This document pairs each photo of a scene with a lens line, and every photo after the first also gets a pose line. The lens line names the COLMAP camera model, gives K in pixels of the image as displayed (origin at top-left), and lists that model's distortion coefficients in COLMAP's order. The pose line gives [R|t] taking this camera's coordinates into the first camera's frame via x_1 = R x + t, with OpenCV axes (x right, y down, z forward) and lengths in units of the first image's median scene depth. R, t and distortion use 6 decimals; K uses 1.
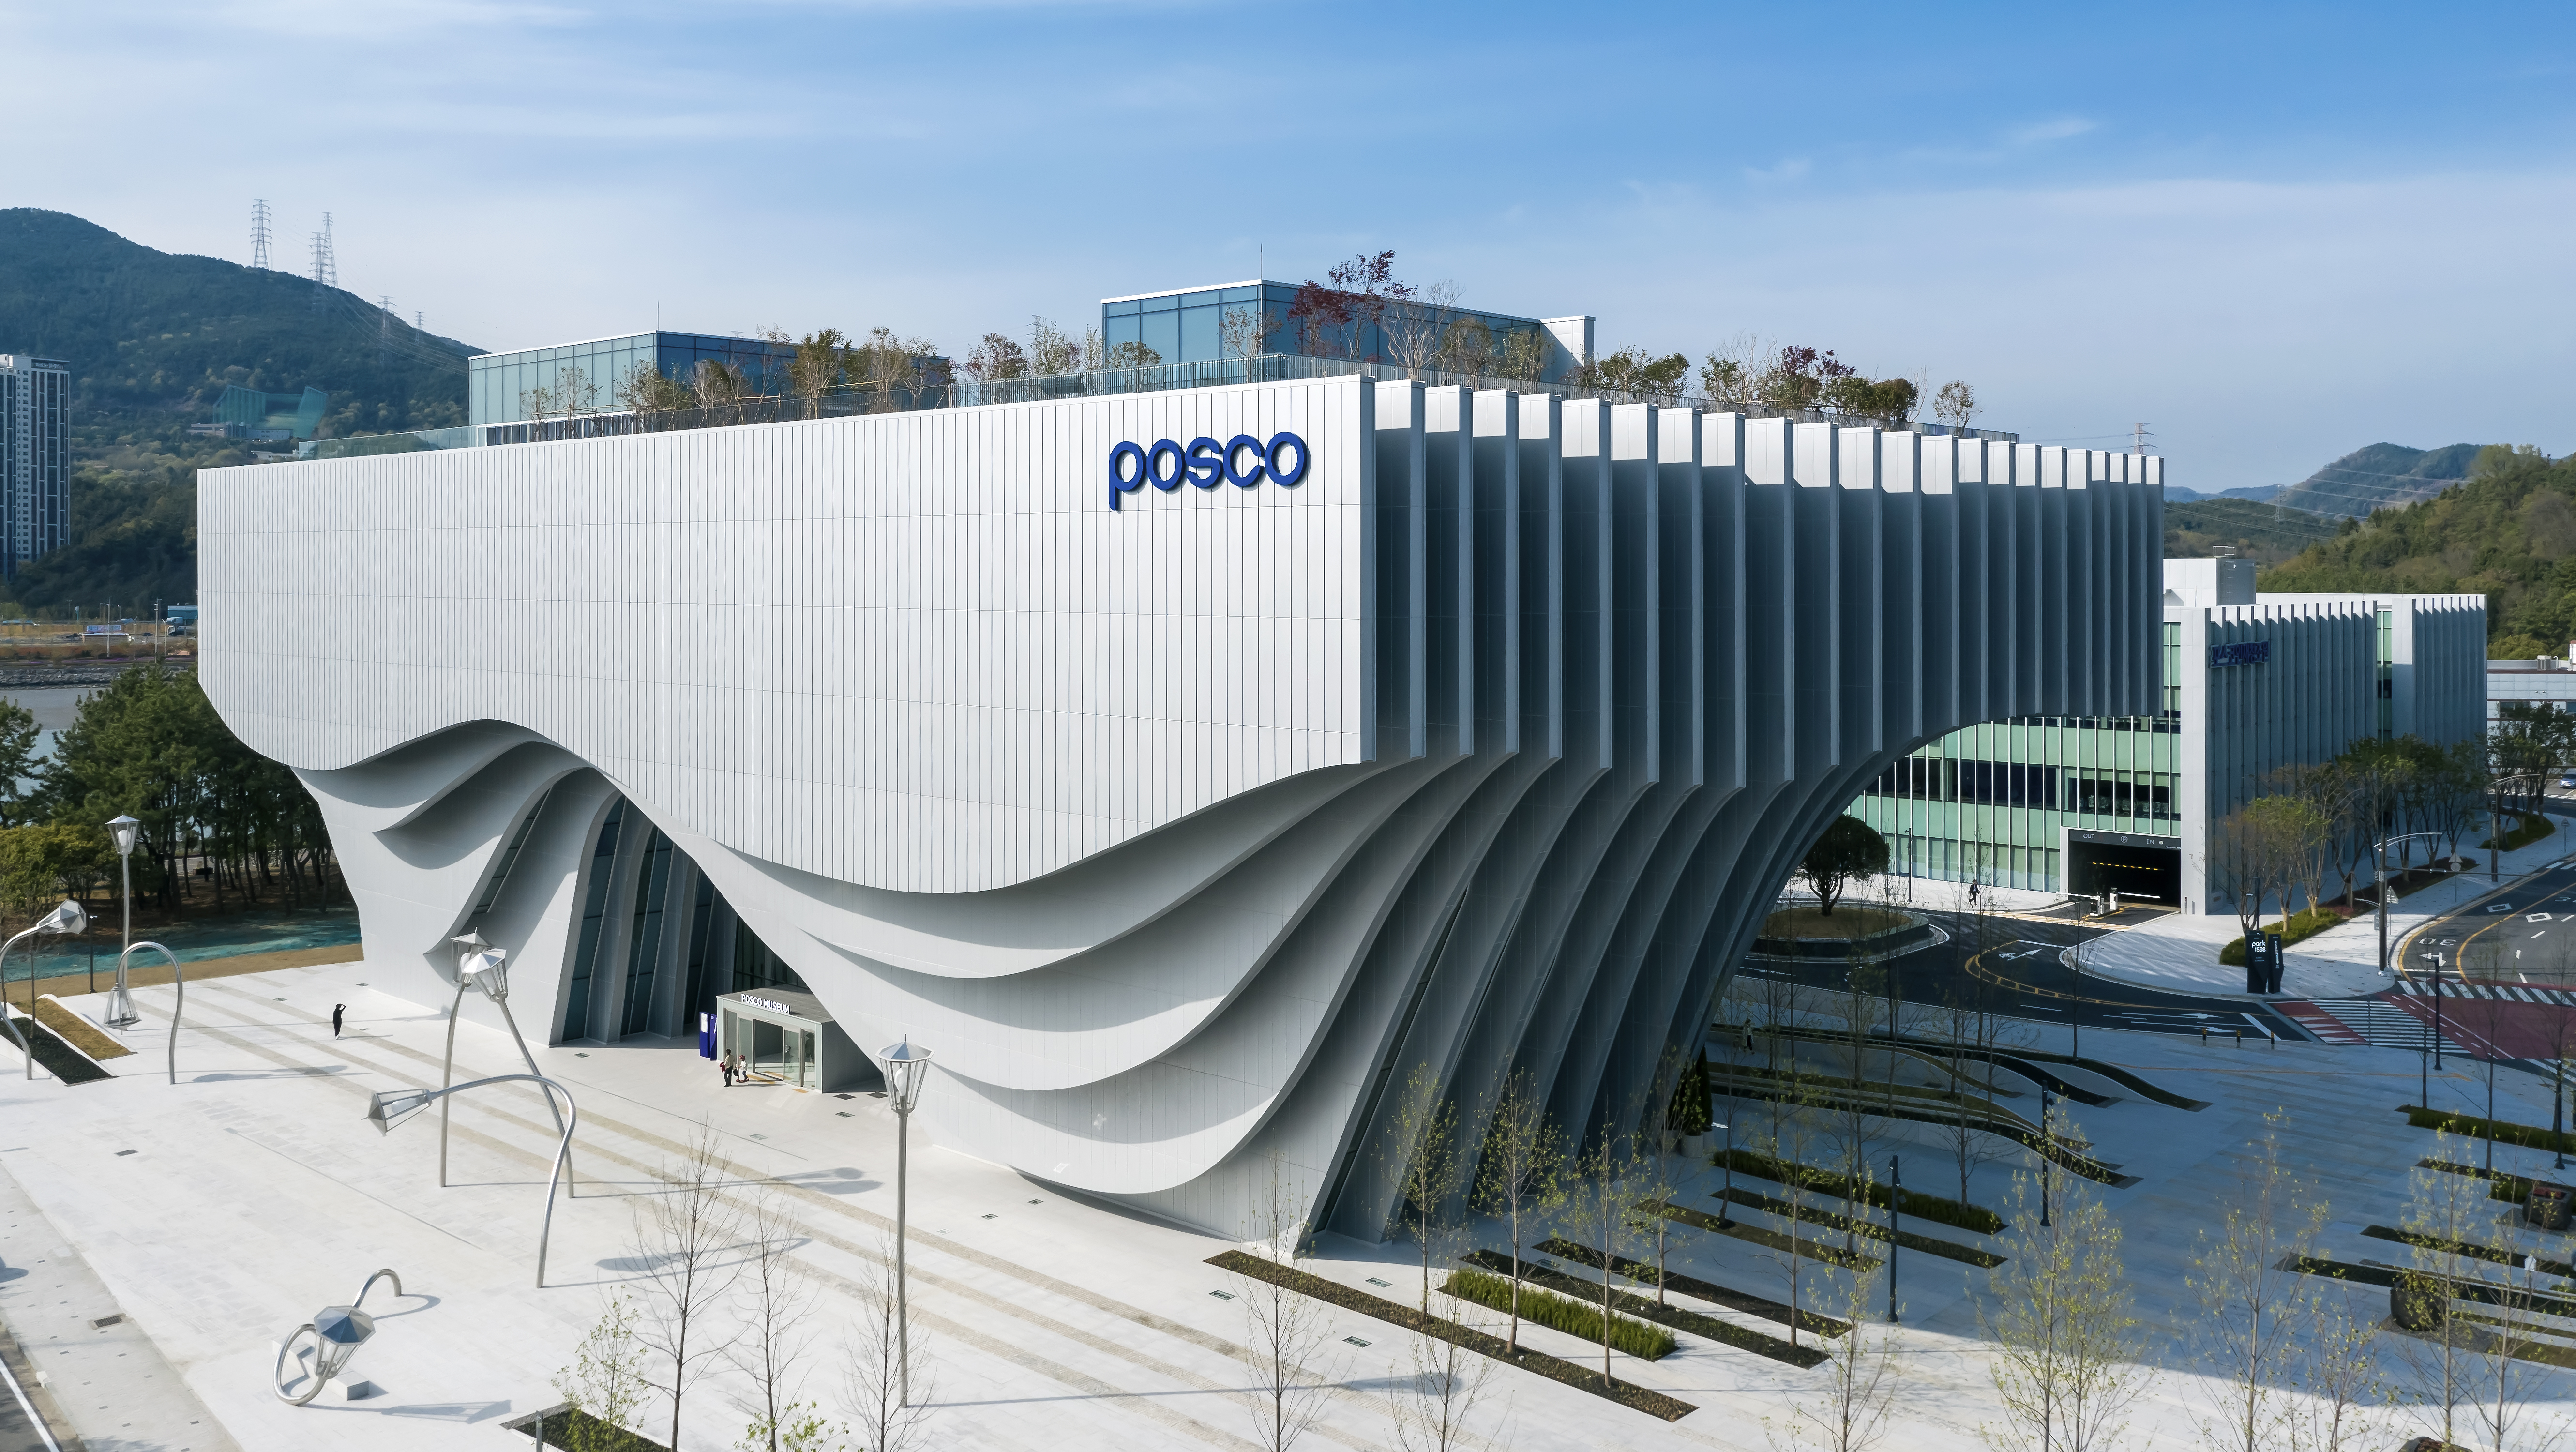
lens RADIAL K [[2064.5, 0, 1294.2], [0, 2064.5, 584.7], [0, 0, 1]] dist [0.005174, 0.007830]
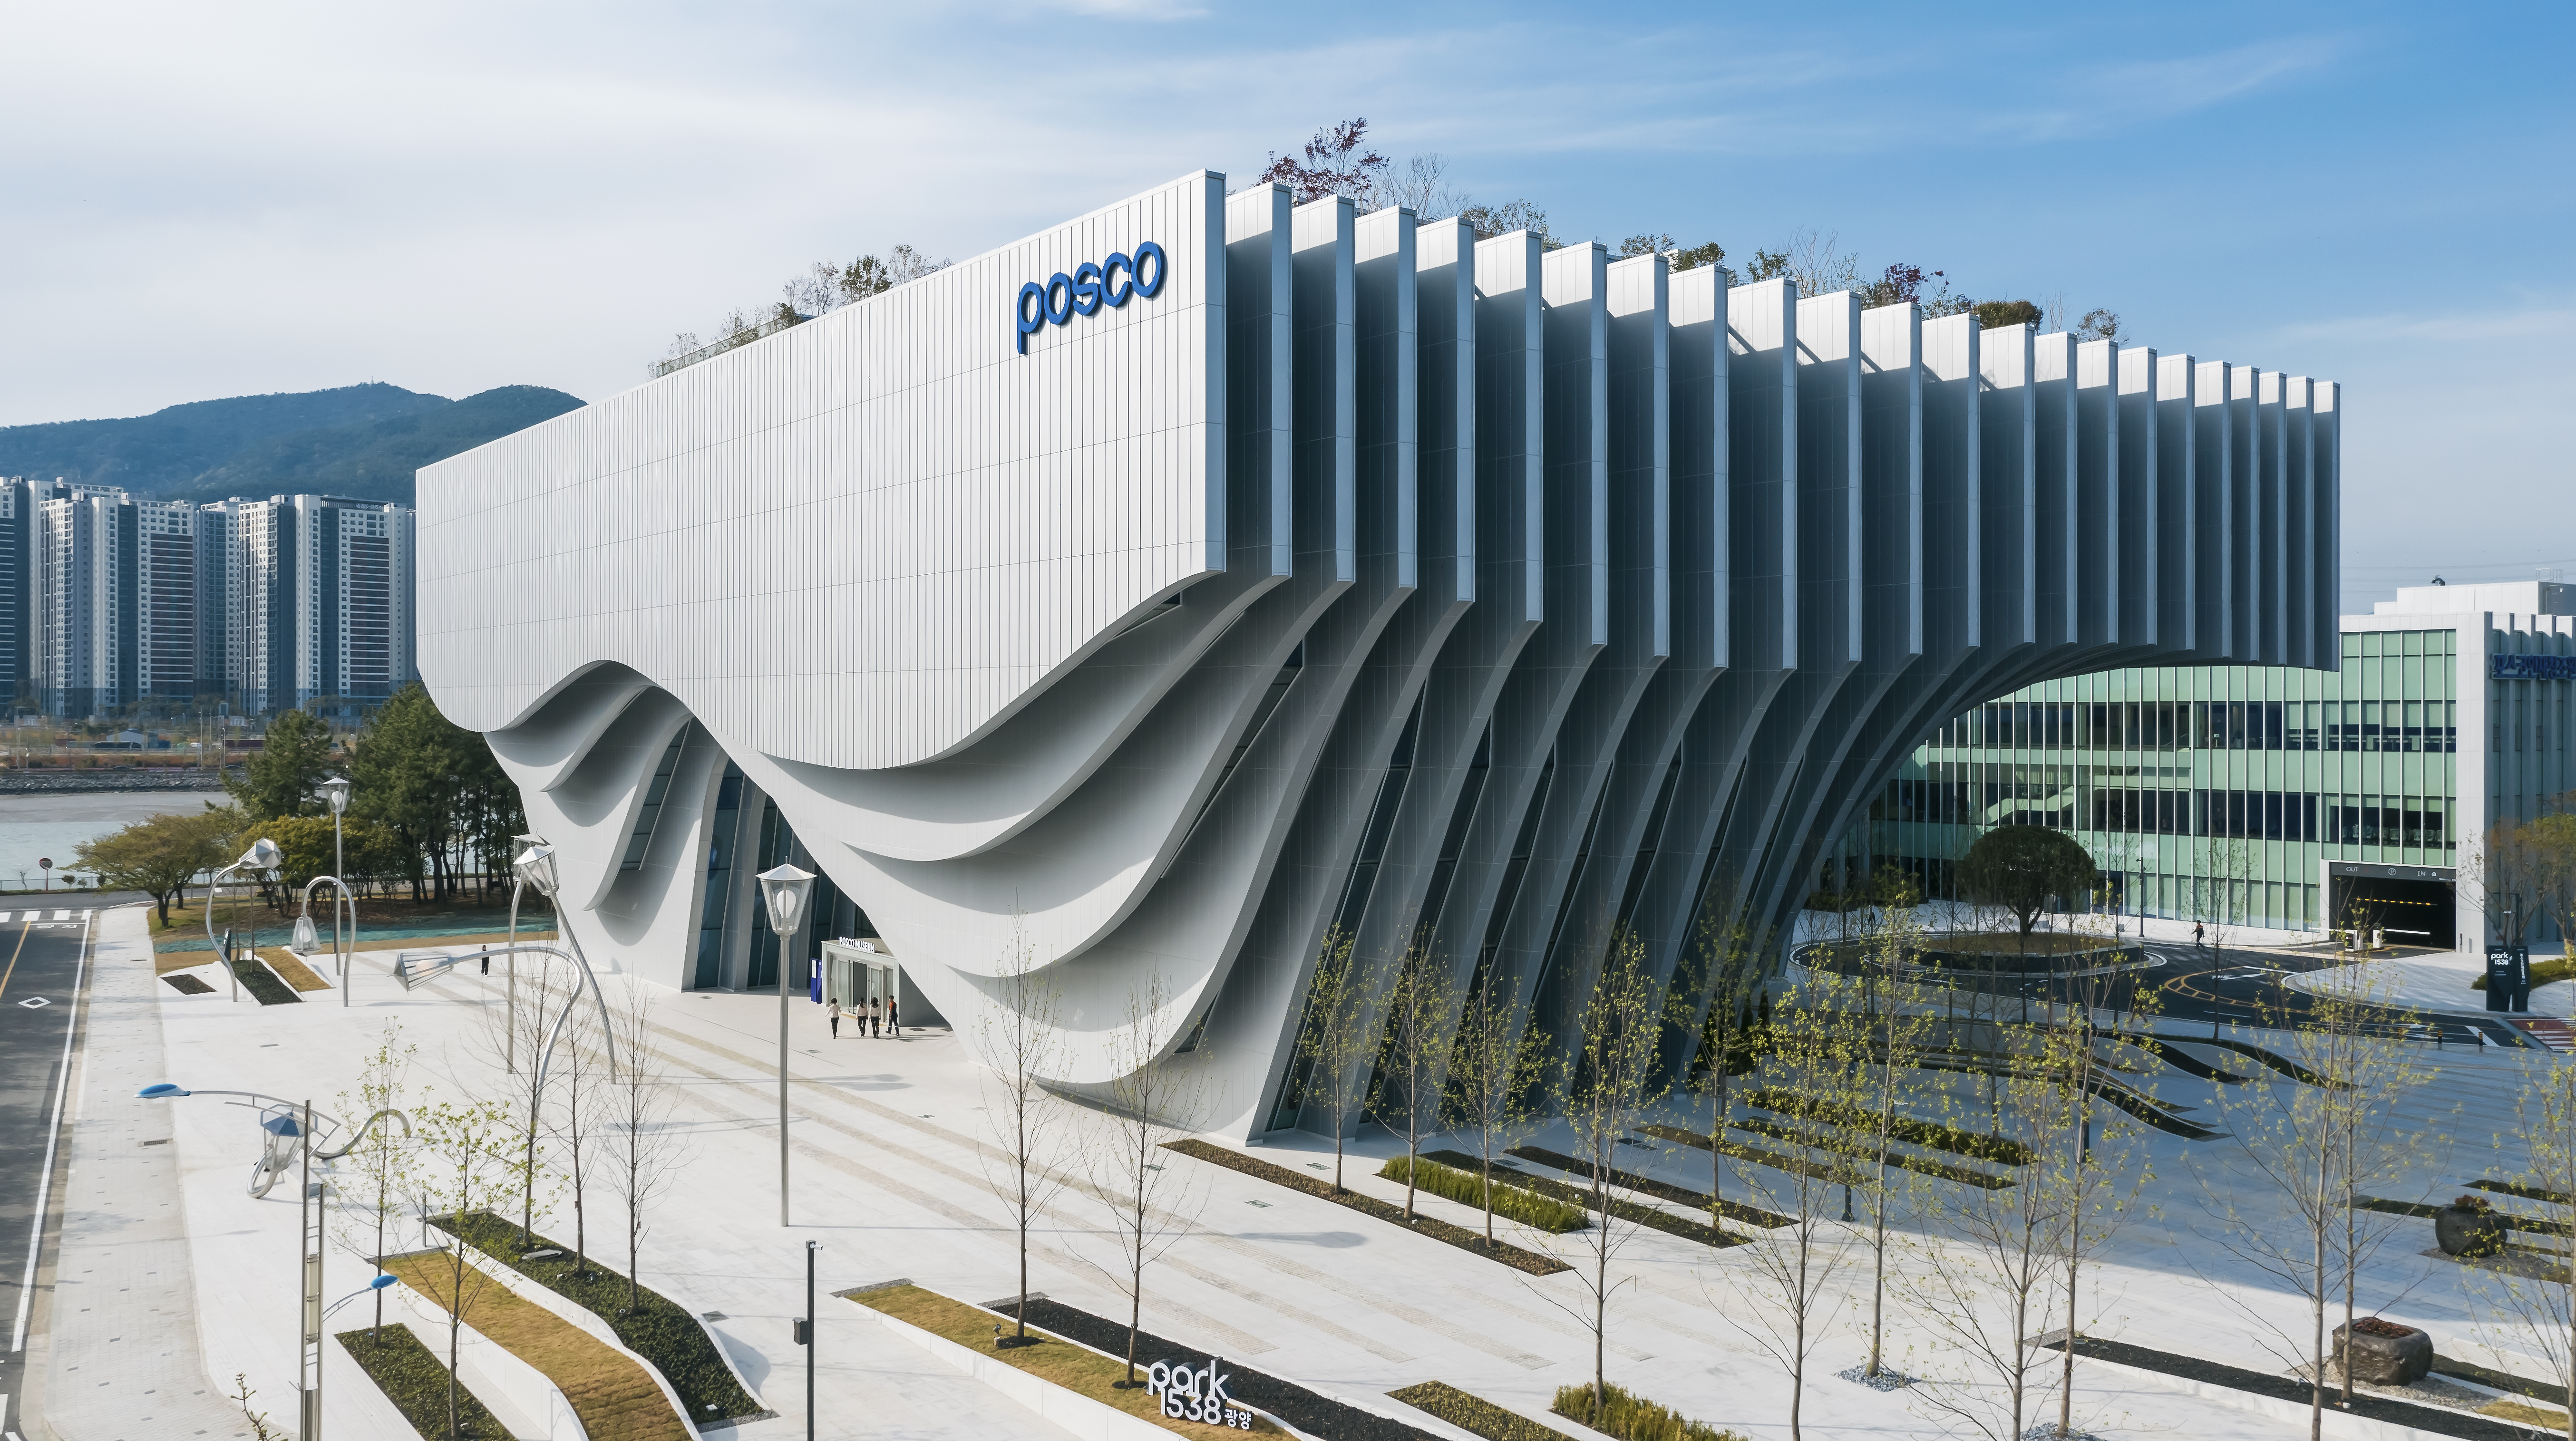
lens RADIAL K [[2042.8, 0, 1288.0], [0, 2042.8, 720.5], [0, 0, 1]] dist [0.008424, 0.008078]
pose [[0.981472, 0.002353, -0.191590, 0.157084], [-0.003329, 0.999983, -0.004772, 0.099931], [0.191575, 0.005321, 0.981463, 0.041959]]
